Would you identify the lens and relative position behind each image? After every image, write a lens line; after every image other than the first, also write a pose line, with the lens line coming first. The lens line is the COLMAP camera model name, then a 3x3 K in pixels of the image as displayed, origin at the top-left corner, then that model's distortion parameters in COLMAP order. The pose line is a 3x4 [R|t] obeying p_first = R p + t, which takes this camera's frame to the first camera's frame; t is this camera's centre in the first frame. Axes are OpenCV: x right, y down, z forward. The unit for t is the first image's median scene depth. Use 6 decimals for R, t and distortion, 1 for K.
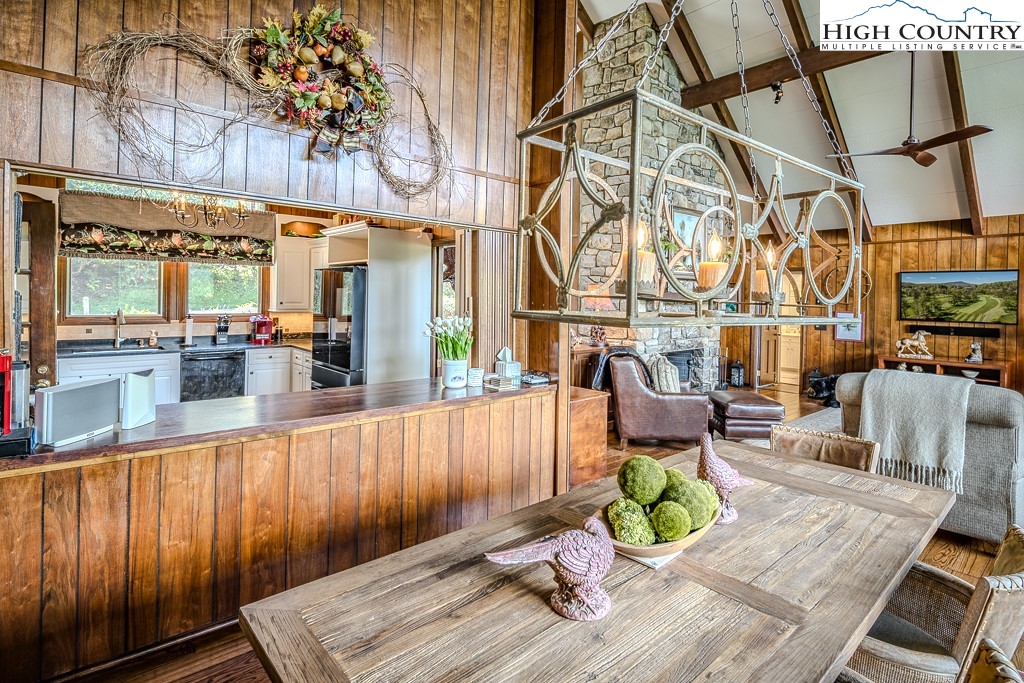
lens RADIAL K [[506.8, 0, 516.0], [0, 506.8, 313.7], [0, 0, 1]] dist [0.001547, -0.002305]
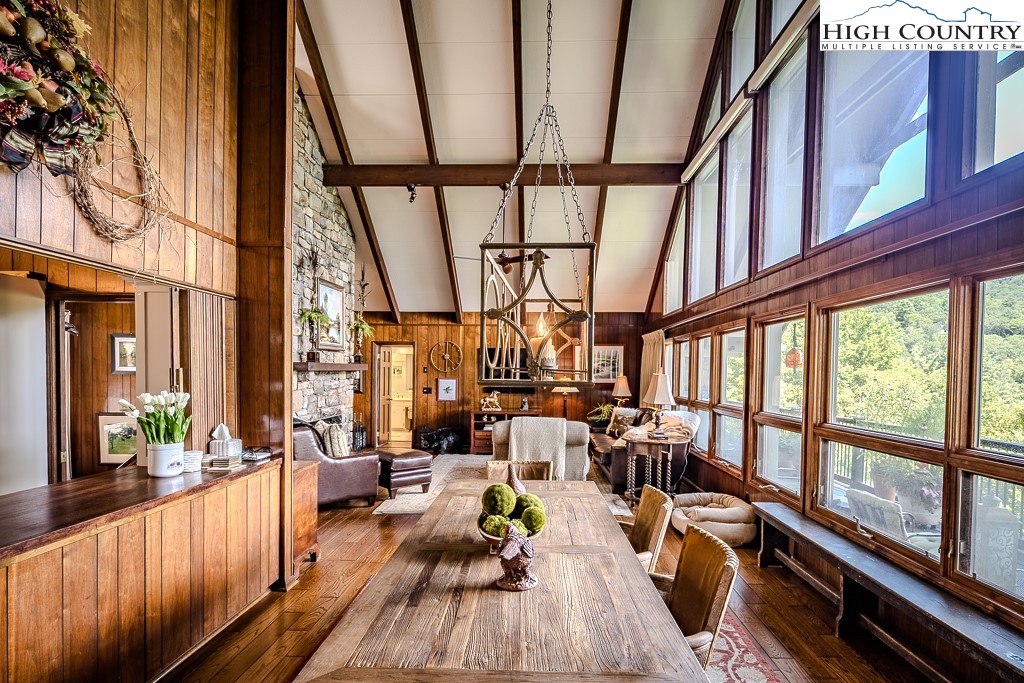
lens RADIAL K [[506.8, 0, 510.8], [0, 506.8, 406.1], [0, 0, 1]] dist [0.001547, -0.002305]
pose [[0.696344, -0.057968, 0.715363, -0.327443], [0.025085, 0.998090, 0.056461, -0.003979], [-0.717269, -0.021371, 0.696468, 0.005842]]
